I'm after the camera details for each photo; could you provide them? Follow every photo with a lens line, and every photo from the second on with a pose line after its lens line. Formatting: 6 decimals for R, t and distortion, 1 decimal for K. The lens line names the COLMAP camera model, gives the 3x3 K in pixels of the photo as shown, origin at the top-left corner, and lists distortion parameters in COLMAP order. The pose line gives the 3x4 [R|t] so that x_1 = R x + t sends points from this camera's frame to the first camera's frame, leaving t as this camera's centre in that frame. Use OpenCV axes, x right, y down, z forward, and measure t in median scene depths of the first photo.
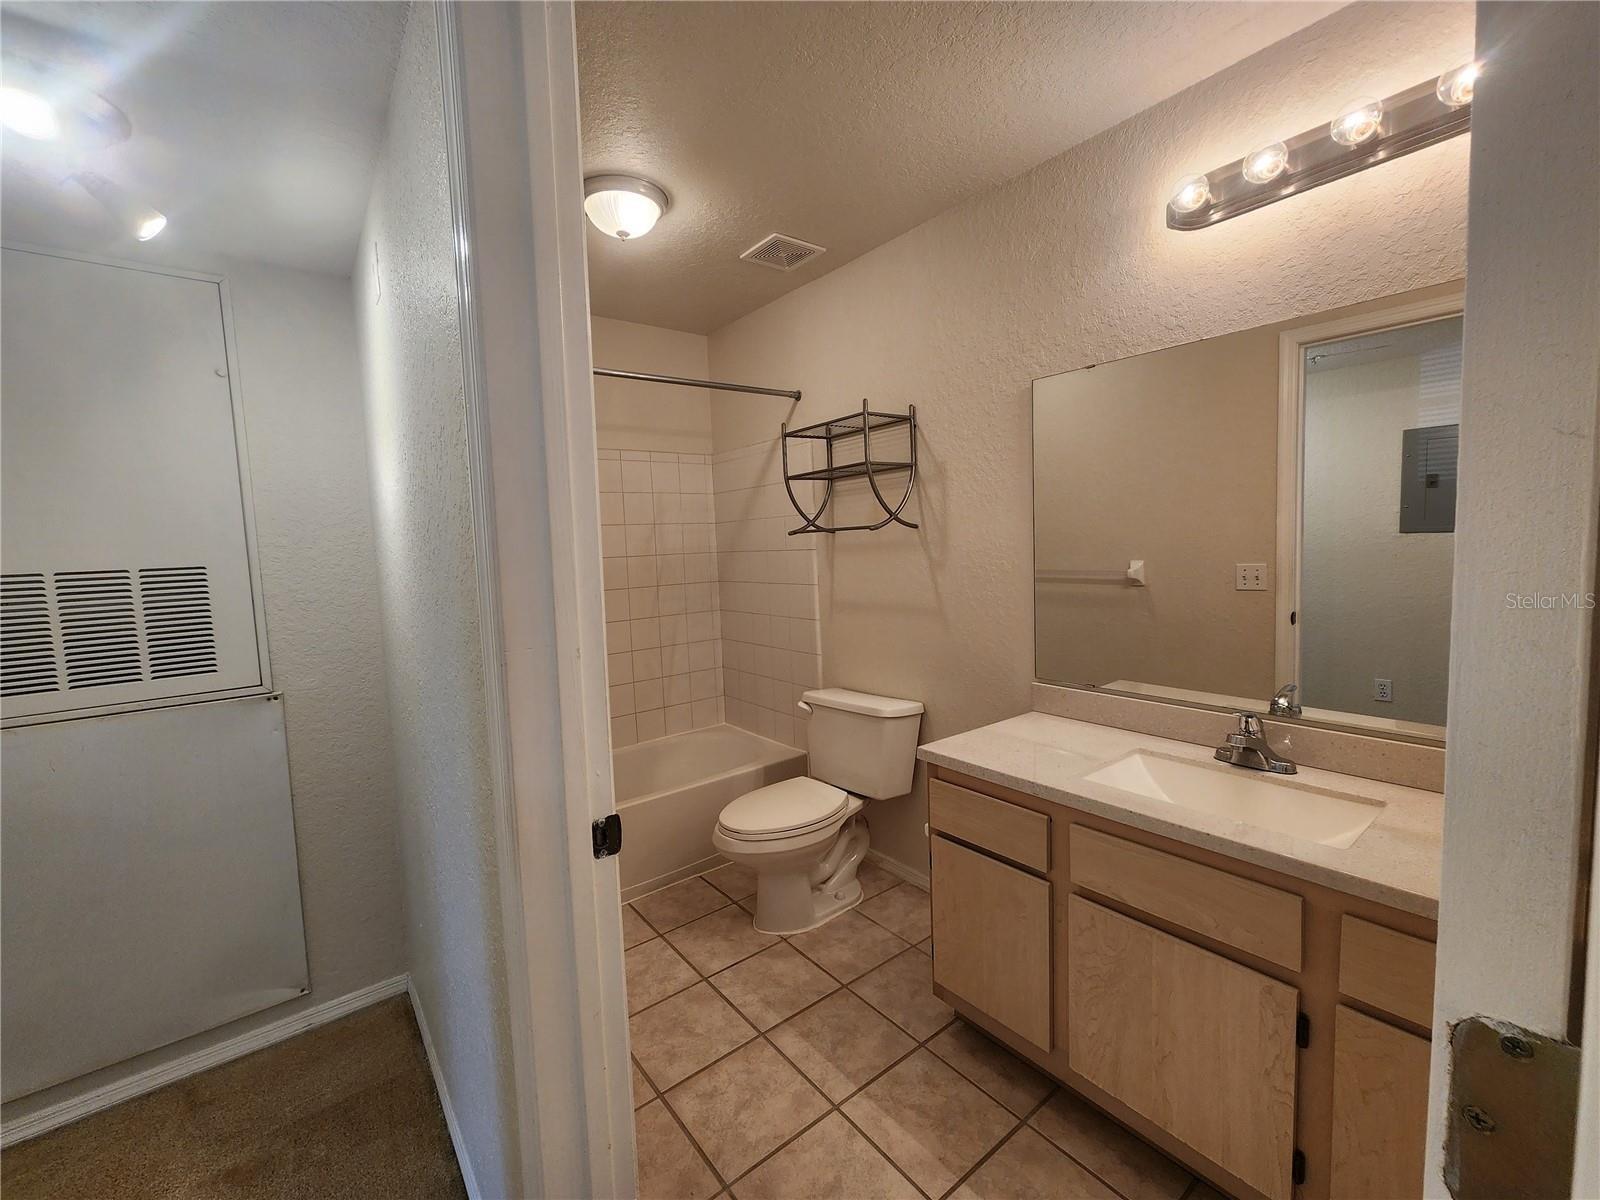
lens RADIAL K [[660.0, 0, 798.0], [0, 660.0, 591.8], [0, 0, 1]] dist [-0.001804, 0.000345]
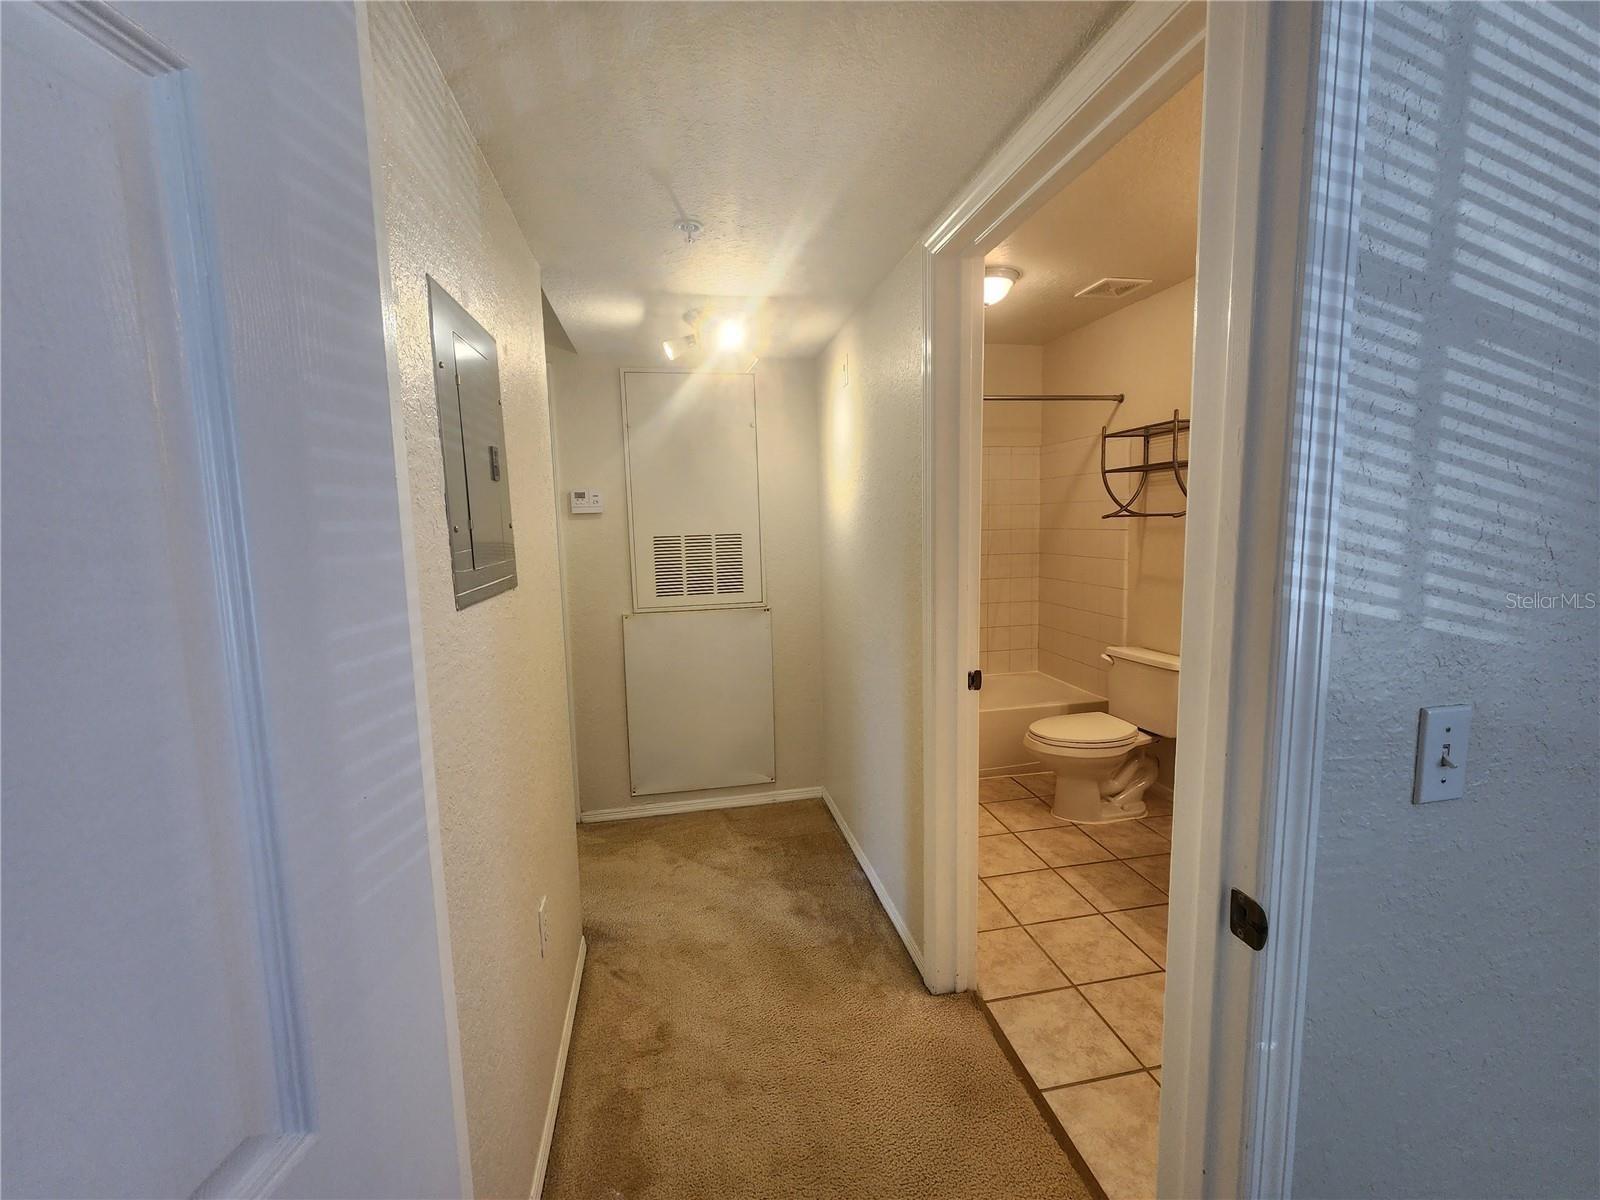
lens RADIAL K [[660.0, 0, 800.5], [0, 660.0, 583.4], [0, 0, 1]] dist [-0.001804, 0.000345]
pose [[0.892603, 0.063957, -0.446284, 0.043977], [-0.046644, 0.997675, 0.049687, -0.000262], [0.448425, -0.023534, 0.893511, -0.387609]]
